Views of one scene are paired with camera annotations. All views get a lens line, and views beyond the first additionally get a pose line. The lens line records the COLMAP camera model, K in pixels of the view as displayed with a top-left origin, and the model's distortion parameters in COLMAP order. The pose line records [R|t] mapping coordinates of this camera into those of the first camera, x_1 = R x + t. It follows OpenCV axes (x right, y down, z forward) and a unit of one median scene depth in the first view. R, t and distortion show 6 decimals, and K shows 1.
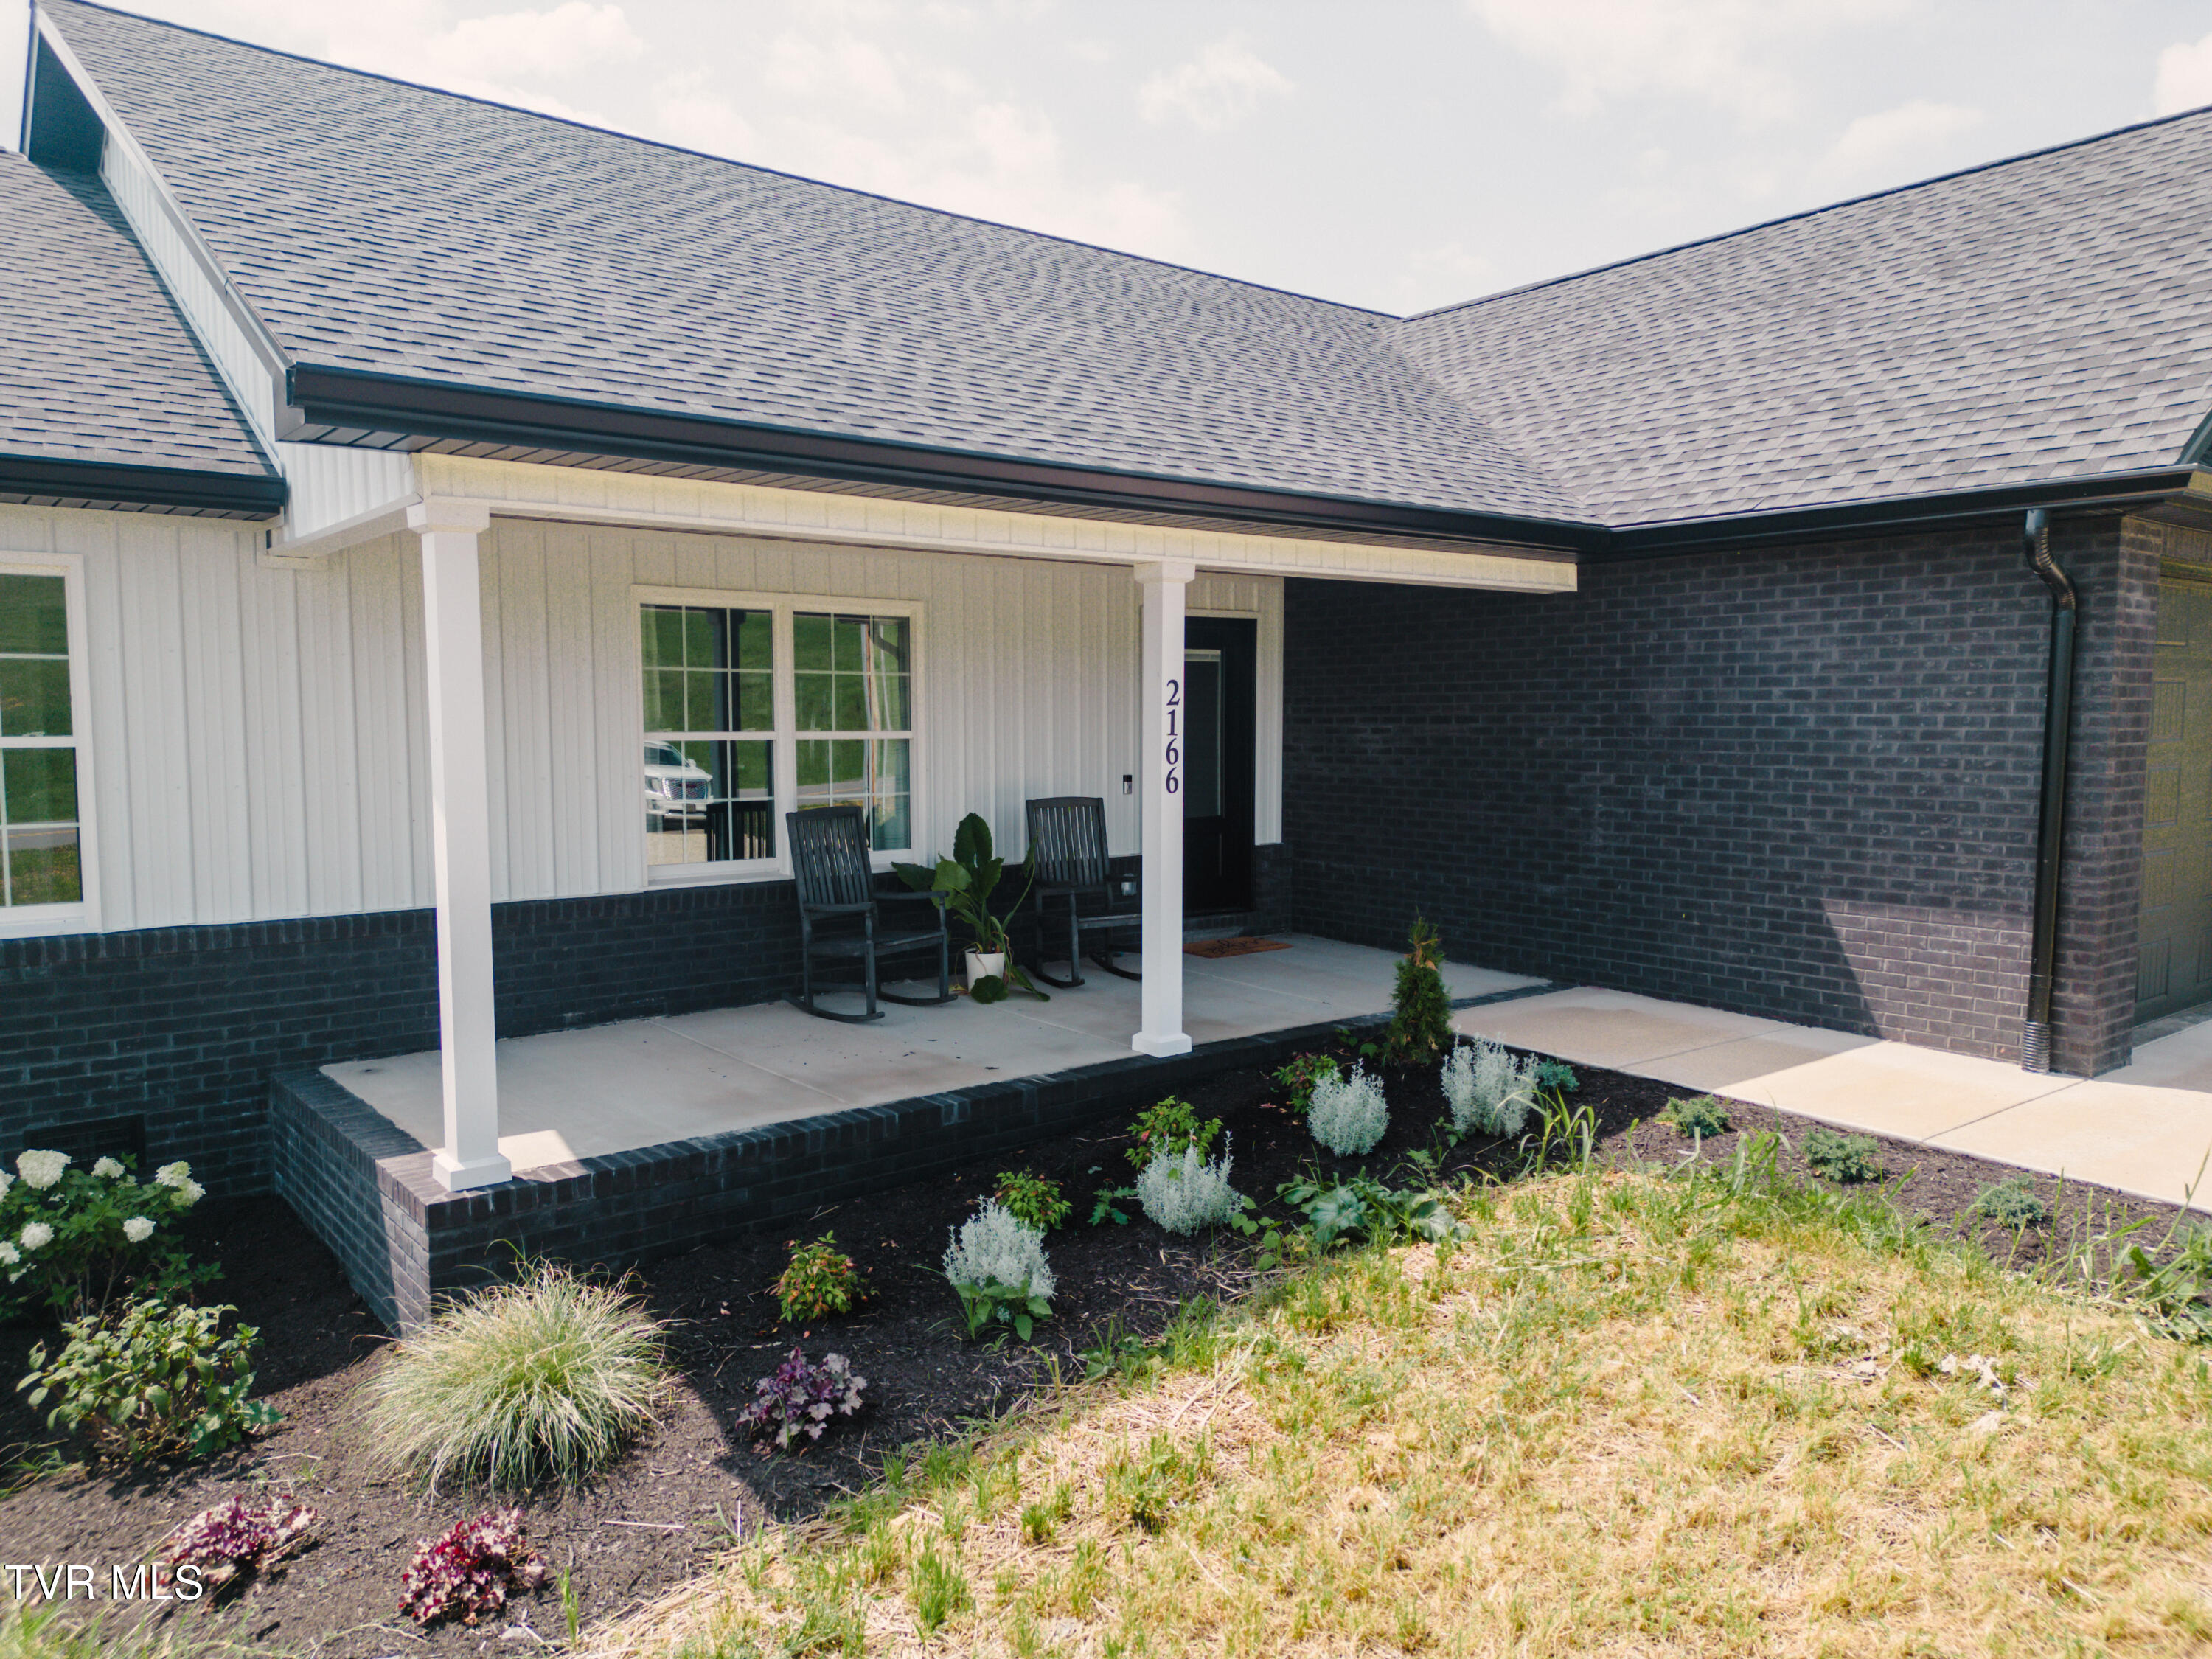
lens RADIAL K [[1542.4, 0, 1106.7], [0, 1542.4, 841.6], [0, 0, 1]] dist [0.067643, -0.066764]
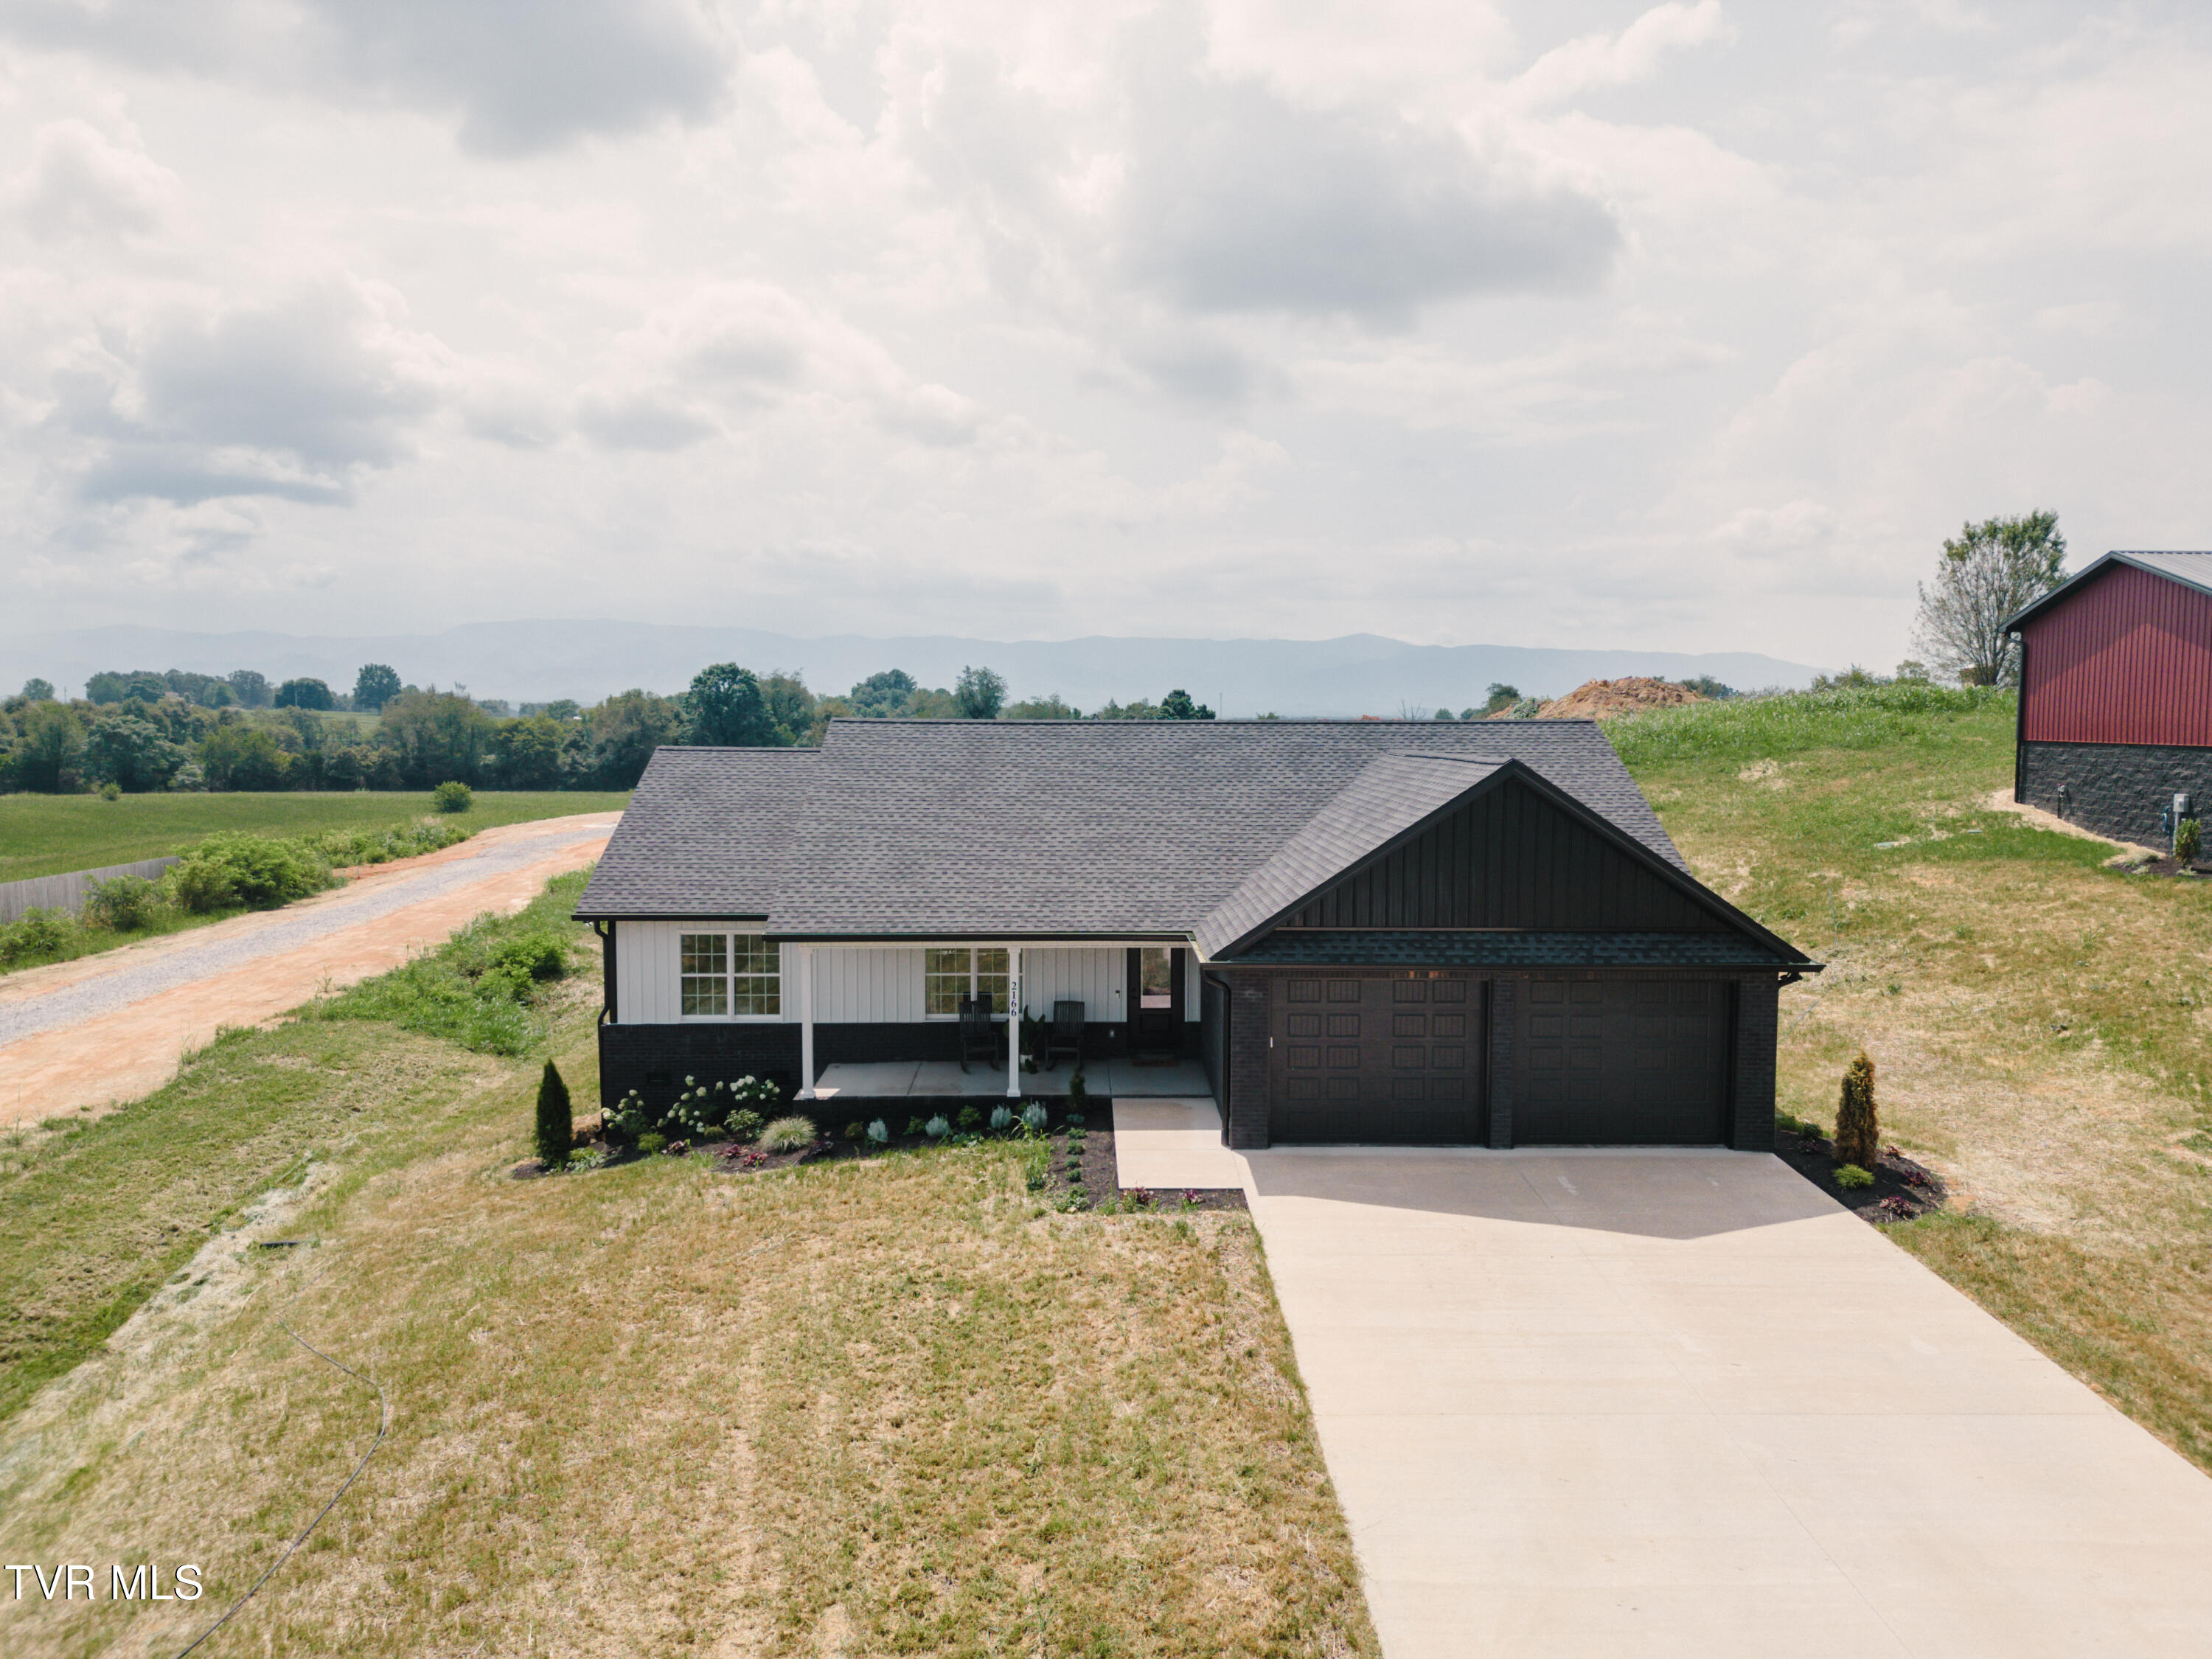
lens RADIAL K [[1542.4, 0, 1106.7], [0, 1542.4, 841.6], [0, 0, 1]] dist [0.067643, -0.066764]
pose [[0.795176, 0.053246, -0.604037, 2.180618], [-0.055101, 0.998361, 0.015469, -0.468872], [0.603870, 0.020983, 0.796806, -1.517797]]
